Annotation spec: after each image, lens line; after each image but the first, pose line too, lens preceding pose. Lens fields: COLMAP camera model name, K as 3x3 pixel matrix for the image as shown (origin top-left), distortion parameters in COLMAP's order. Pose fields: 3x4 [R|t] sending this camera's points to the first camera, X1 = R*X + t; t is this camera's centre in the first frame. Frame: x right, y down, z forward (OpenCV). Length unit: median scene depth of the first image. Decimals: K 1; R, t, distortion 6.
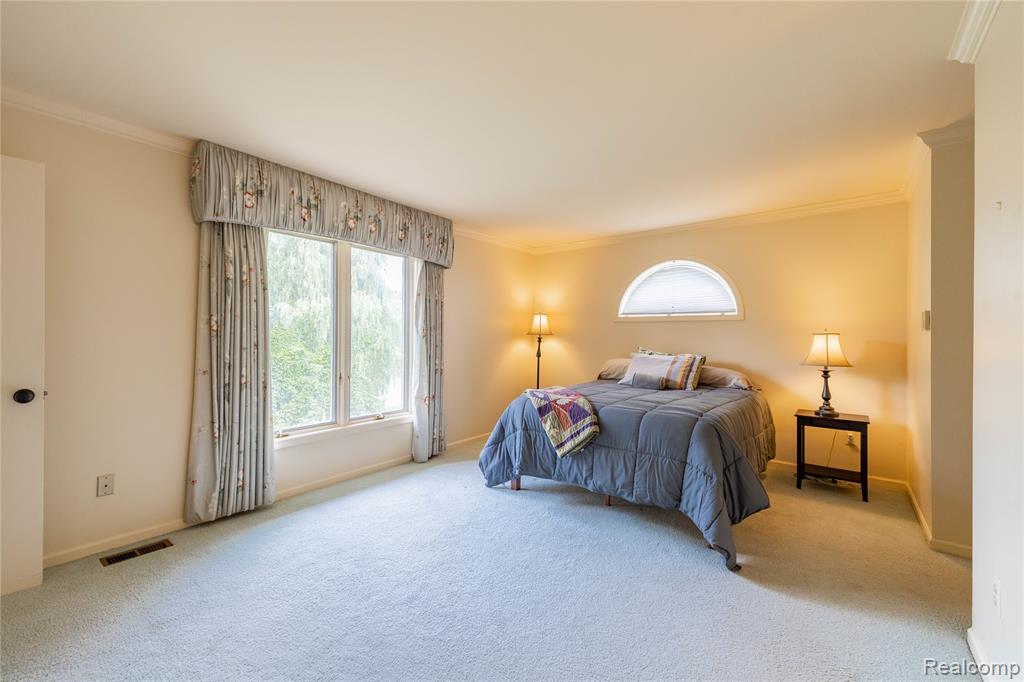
lens RADIAL K [[420.8, 0, 512.4], [0, 420.8, 335.9], [0, 0, 1]] dist [0.029273, 0.000005]
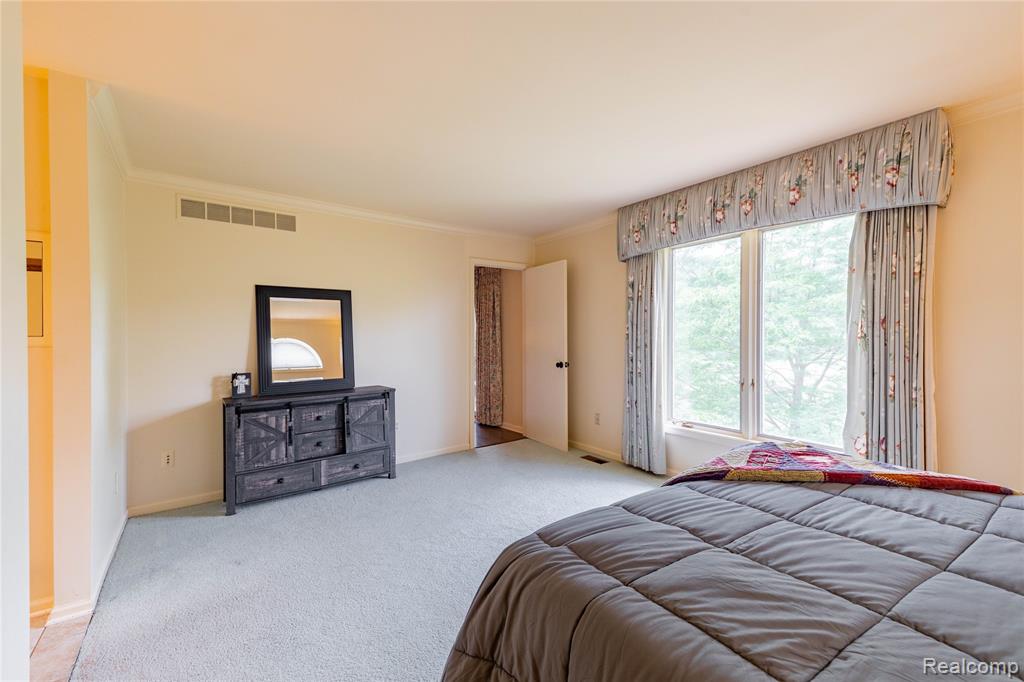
lens RADIAL K [[420.8, 0, 511.6], [0, 420.8, 344.1], [0, 0, 1]] dist [0.029273, 0.000005]
pose [[-0.280867, 0.004243, -0.959737, 0.626570], [-0.004082, 0.999976, 0.005616, 0.011728], [0.959738, 0.005495, -0.280843, 0.813114]]
